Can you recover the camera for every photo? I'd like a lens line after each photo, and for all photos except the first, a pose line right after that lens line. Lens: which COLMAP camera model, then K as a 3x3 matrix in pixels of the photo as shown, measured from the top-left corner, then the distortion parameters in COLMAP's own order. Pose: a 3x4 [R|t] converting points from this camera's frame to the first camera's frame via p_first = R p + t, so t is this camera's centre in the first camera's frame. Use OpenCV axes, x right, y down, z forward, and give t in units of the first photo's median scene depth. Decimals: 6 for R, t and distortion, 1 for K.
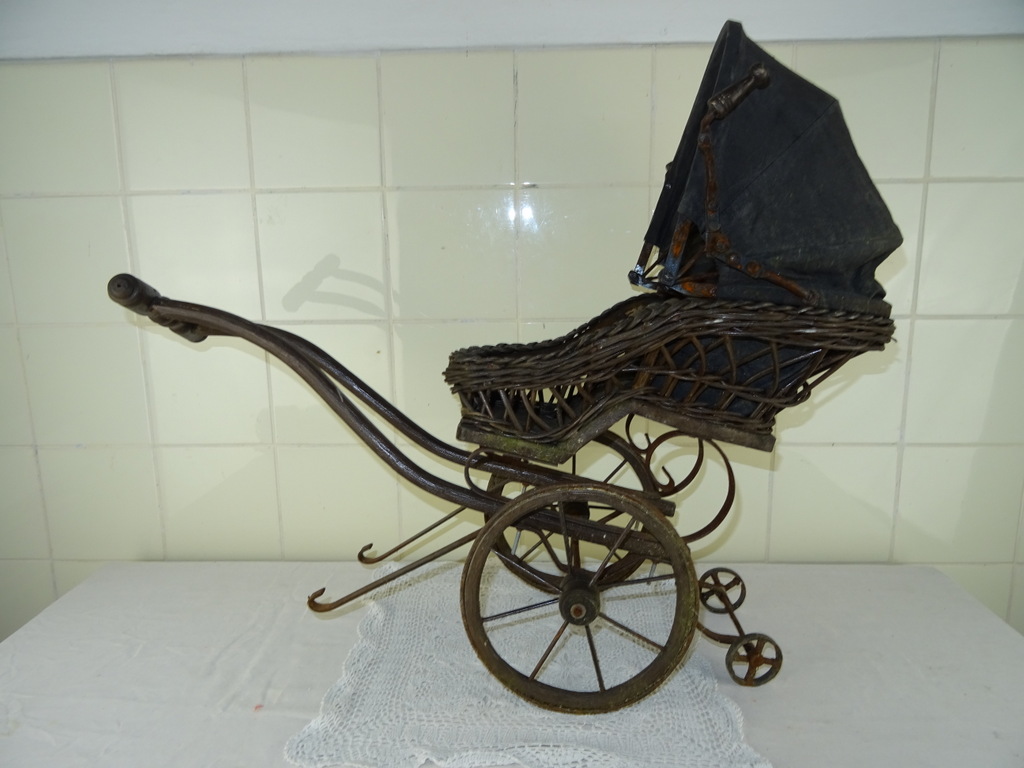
lens RADIAL K [[717.9, 0, 516.8], [0, 717.9, 391.4], [0, 0, 1]] dist [0.006311, -0.020797]
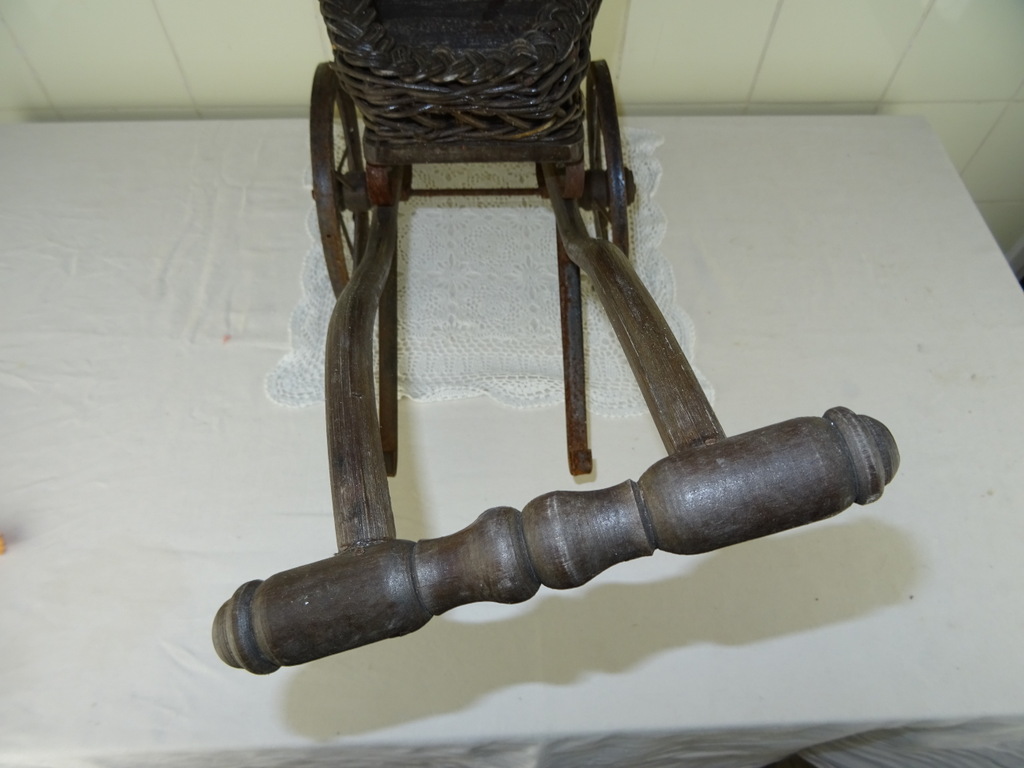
lens RADIAL K [[717.9, 0, 514.4], [0, 717.9, 377.7], [0, 0, 1]] dist [0.006311, -0.020797]
pose [[0.997223, -0.037433, 0.064375, -0.022873], [-0.020479, 0.693284, 0.720374, -0.257585], [-0.071596, -0.719692, 0.690592, 0.234571]]
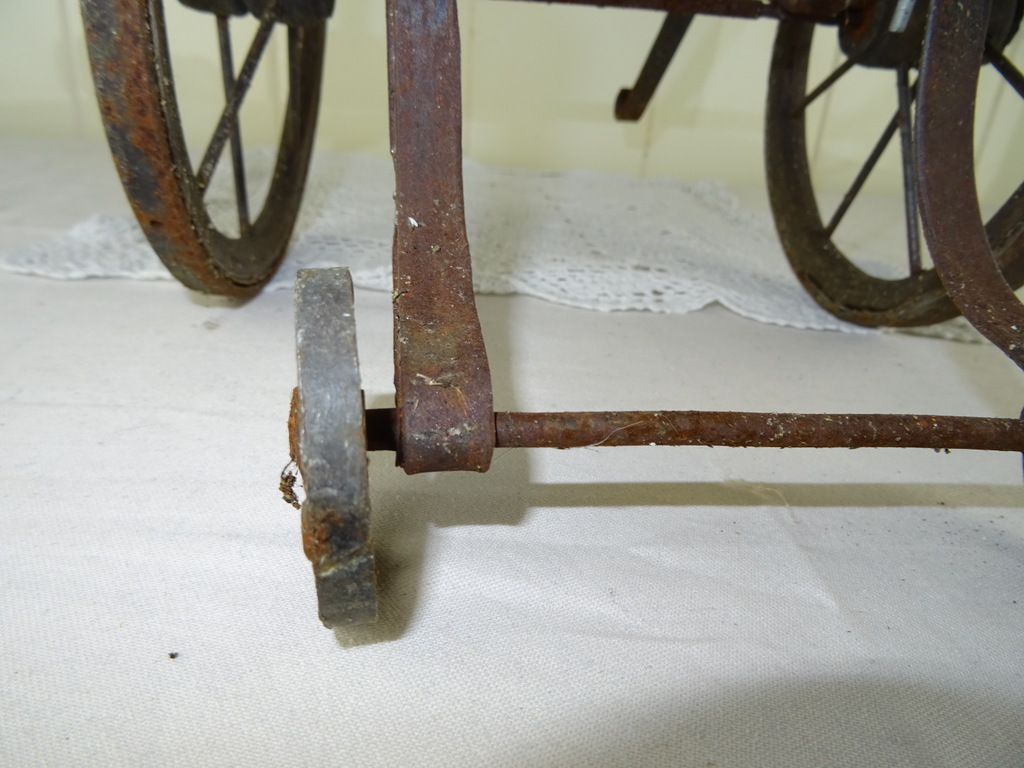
lens RADIAL K [[717.9, 0, 511.0], [0, 717.9, 386.5], [0, 0, 1]] dist [0.006311, -0.020797]
pose [[0.989014, 0.021651, 0.146226, -0.067945], [-0.054482, 0.972965, 0.224432, 0.422723], [-0.137414, -0.229934, 0.963456, 0.469485]]
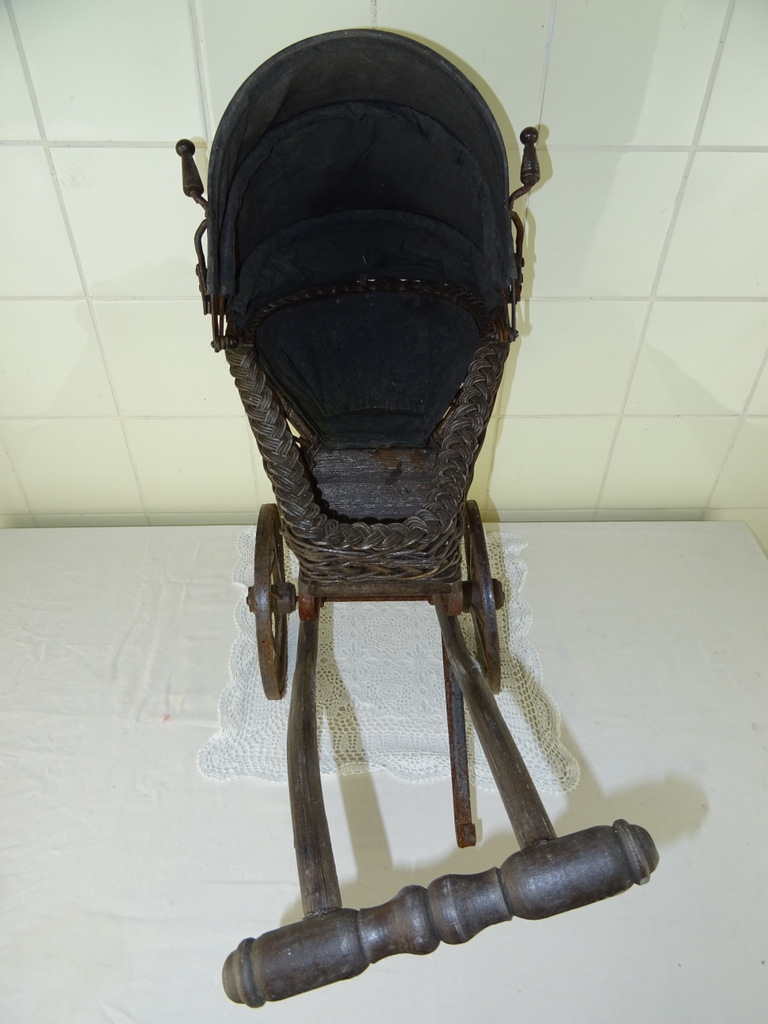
lens RADIAL K [[717.9, 0, 388.2], [0, 717.9, 506.8], [0, 0, 1]] dist [0.006311, -0.020797]
pose [[0.998009, -0.017081, 0.060707, -0.055076], [-0.015248, 0.868706, 0.495093, -0.469581], [-0.061194, -0.495033, 0.866717, 0.109081]]
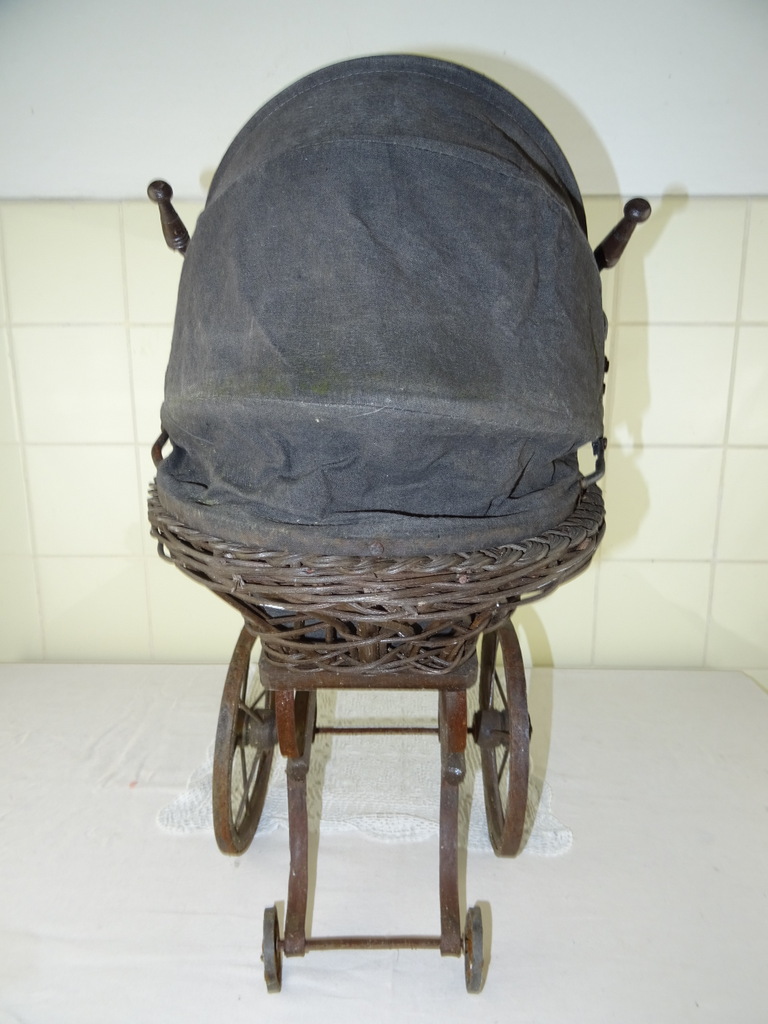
lens RADIAL K [[717.9, 0, 387.1], [0, 717.9, 512.4], [0, 0, 1]] dist [0.006311, -0.020797]
pose [[0.999895, 0.010936, 0.009551, 0.031204], [-0.011054, 0.999862, 0.012429, -0.014813], [-0.009414, -0.012533, 0.999877, -0.148794]]
